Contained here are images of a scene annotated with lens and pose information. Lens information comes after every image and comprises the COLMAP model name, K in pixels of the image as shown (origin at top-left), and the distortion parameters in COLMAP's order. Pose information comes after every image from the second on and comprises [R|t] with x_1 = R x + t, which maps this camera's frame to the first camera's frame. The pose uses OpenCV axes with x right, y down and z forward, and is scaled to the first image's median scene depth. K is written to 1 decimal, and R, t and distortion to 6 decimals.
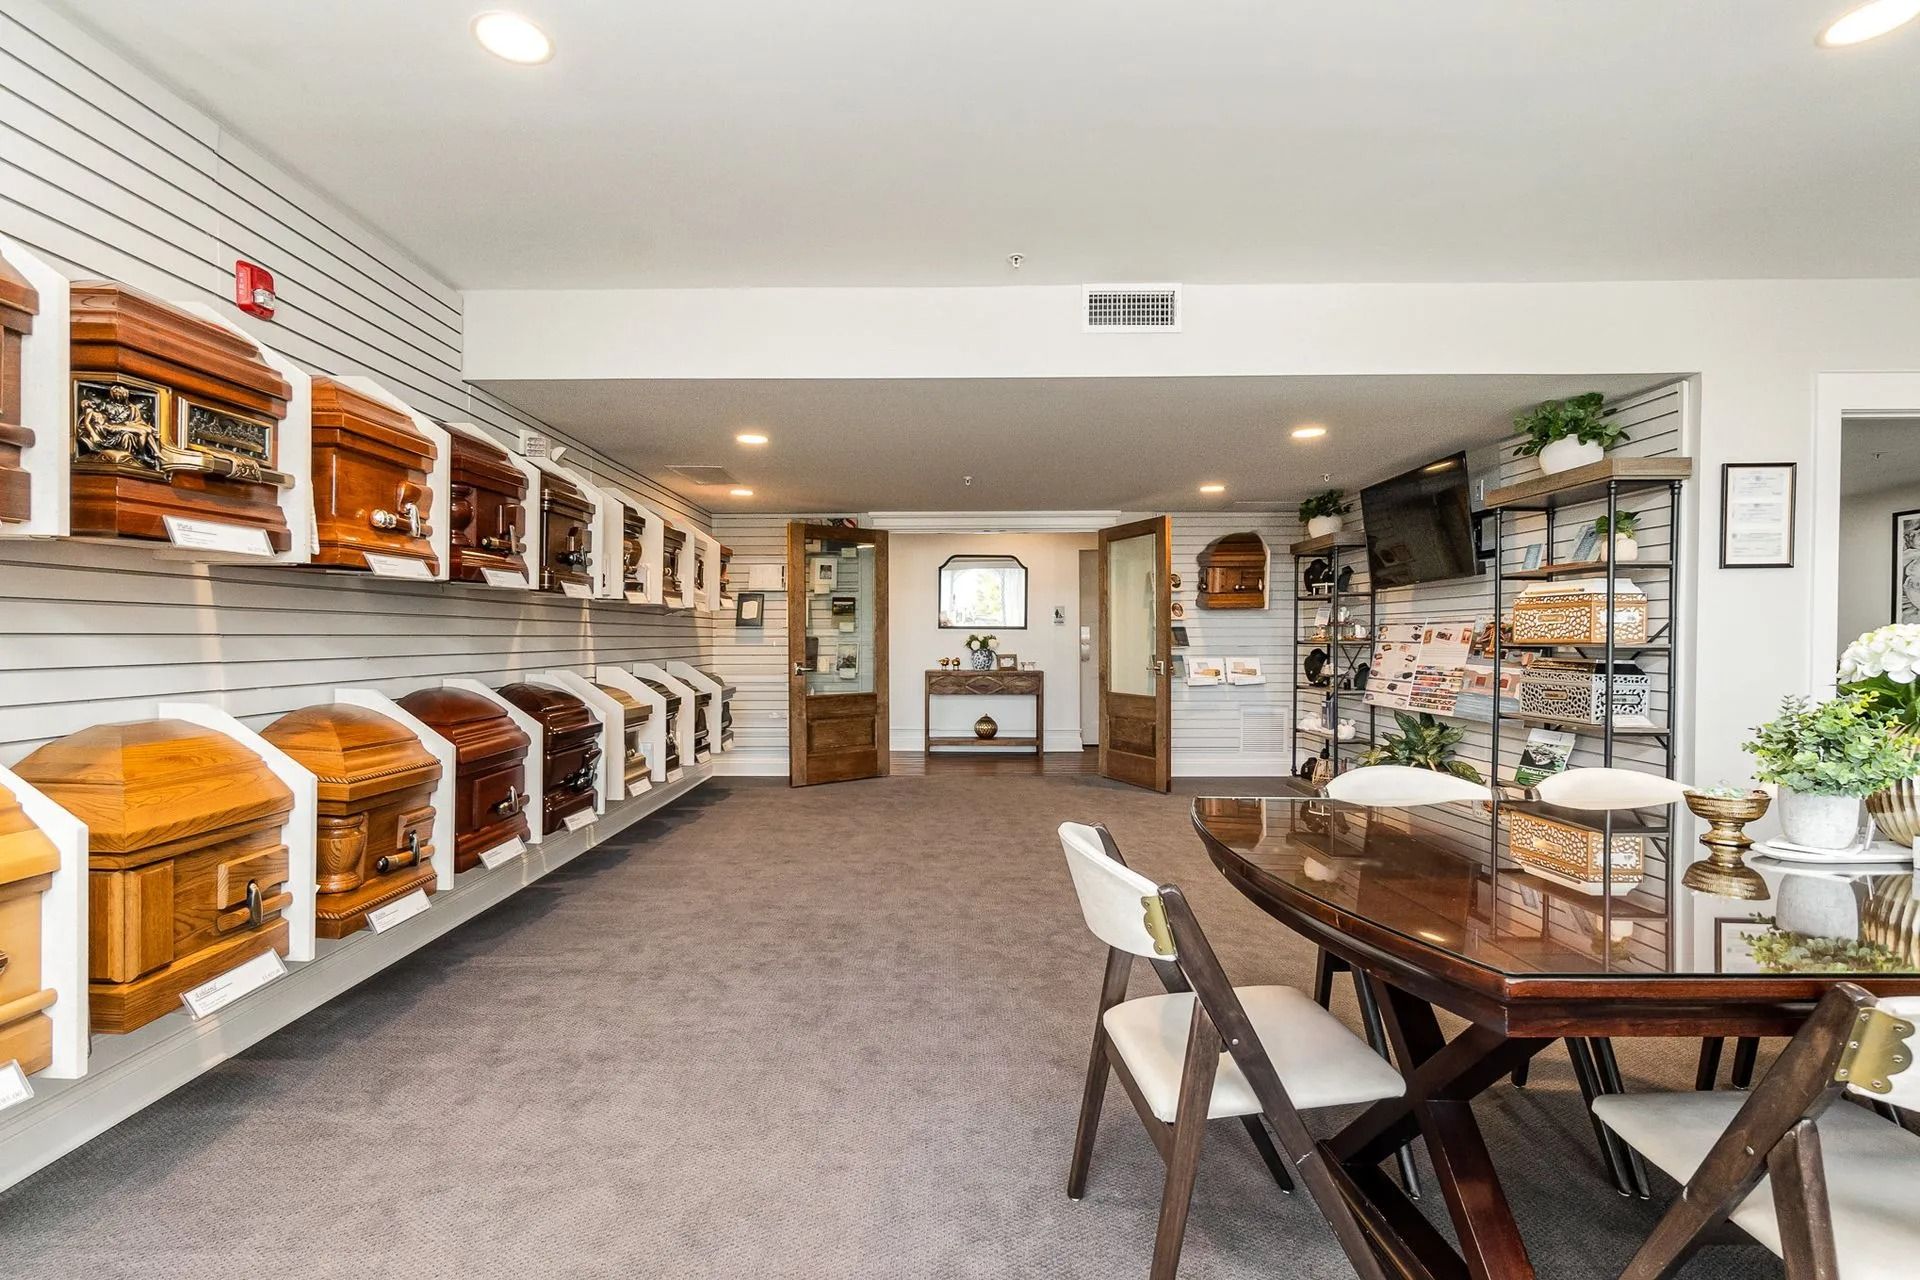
lens RADIAL K [[841.5, 0, 957.9], [0, 841.5, 641.6], [0, 0, 1]] dist [-0.002204, -0.000860]
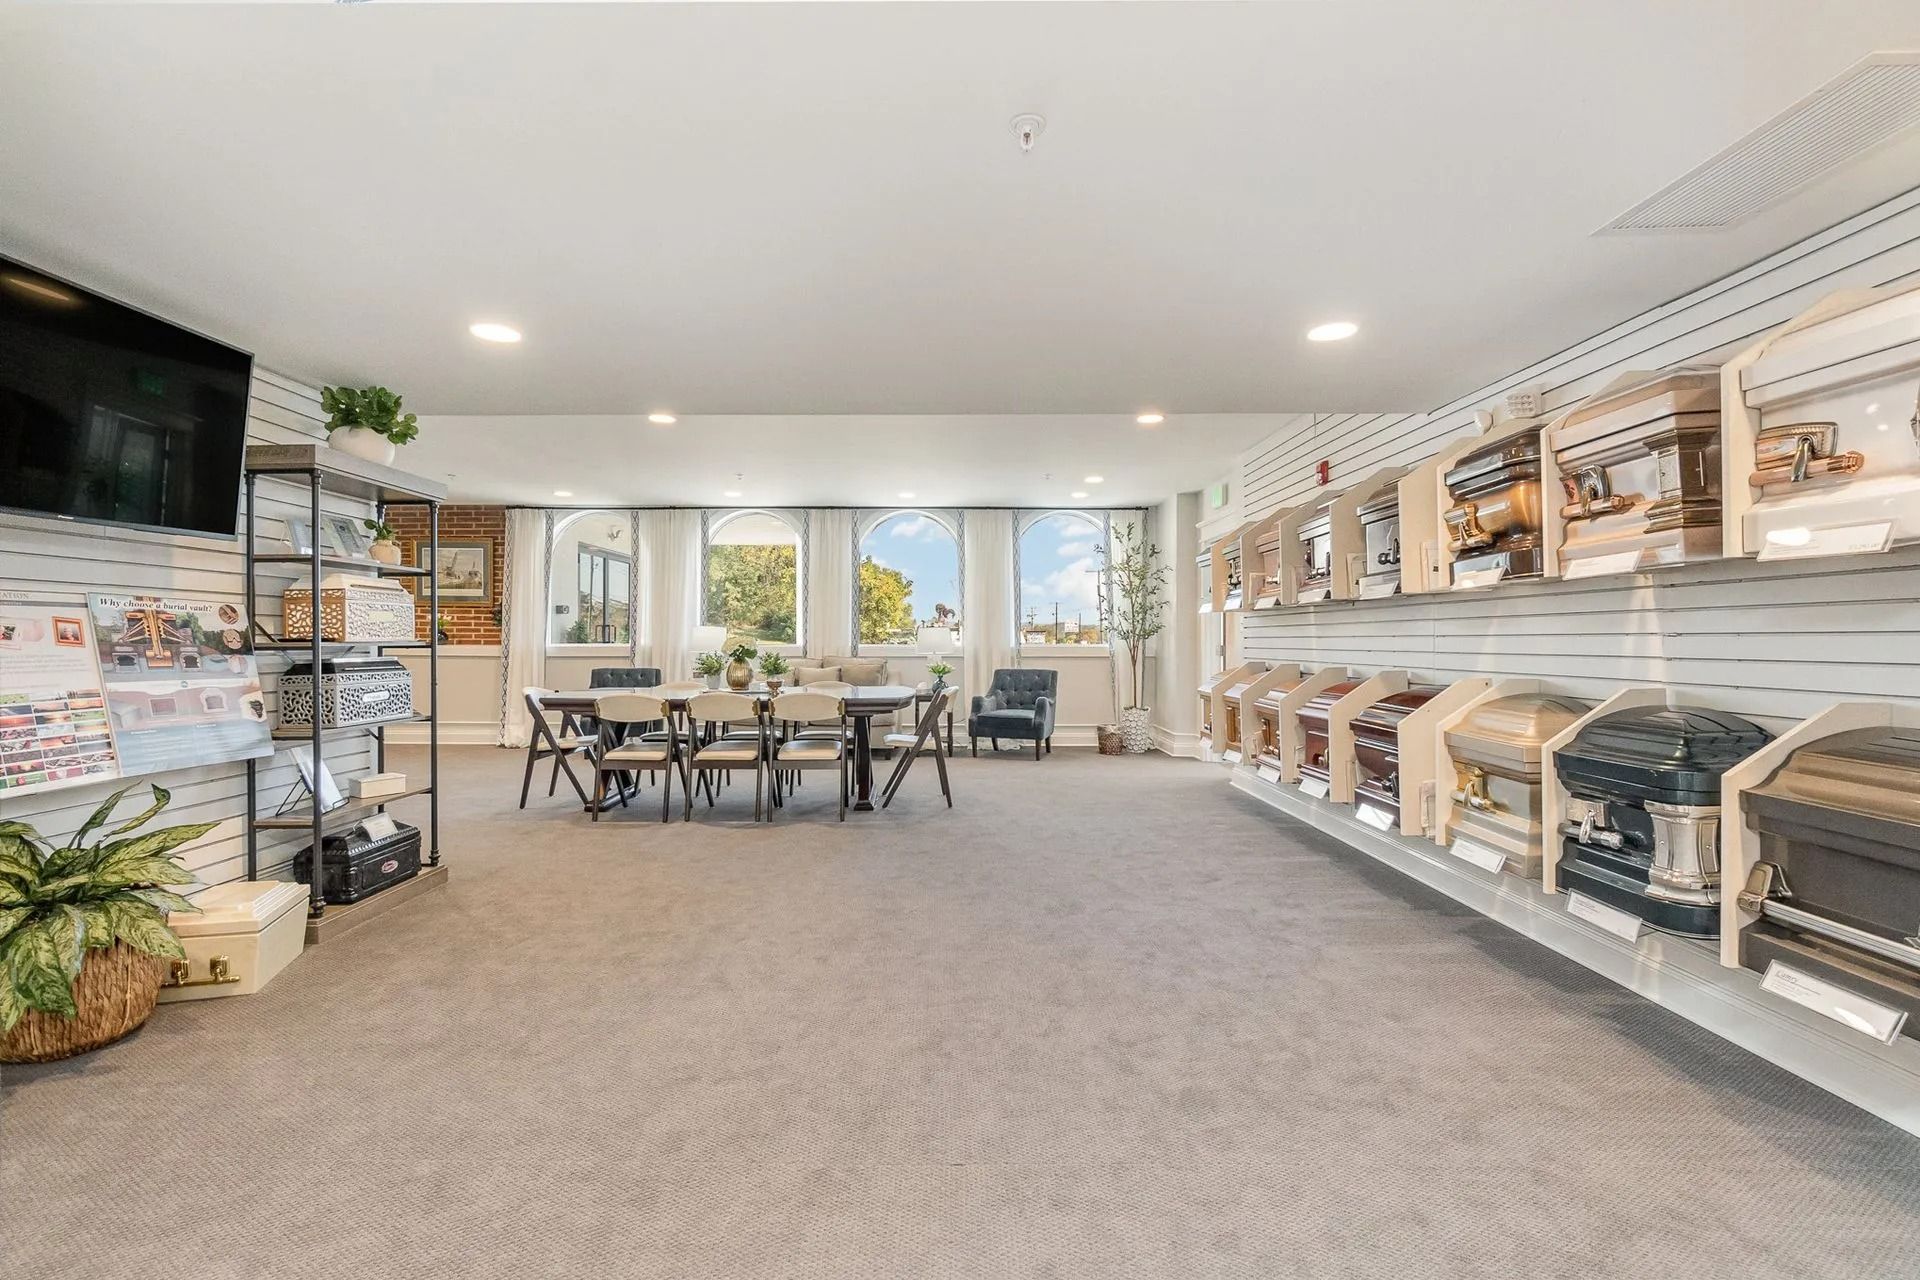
lens RADIAL K [[841.5, 0, 959.4], [0, 841.5, 637.7], [0, 0, 1]] dist [-0.002204, -0.000860]
pose [[-0.999957, -0.000553, -0.009210, 0.044814], [-0.000554, 1.000000, 0.000101, -0.003316], [0.009210, 0.000106, -0.999958, 1.567794]]
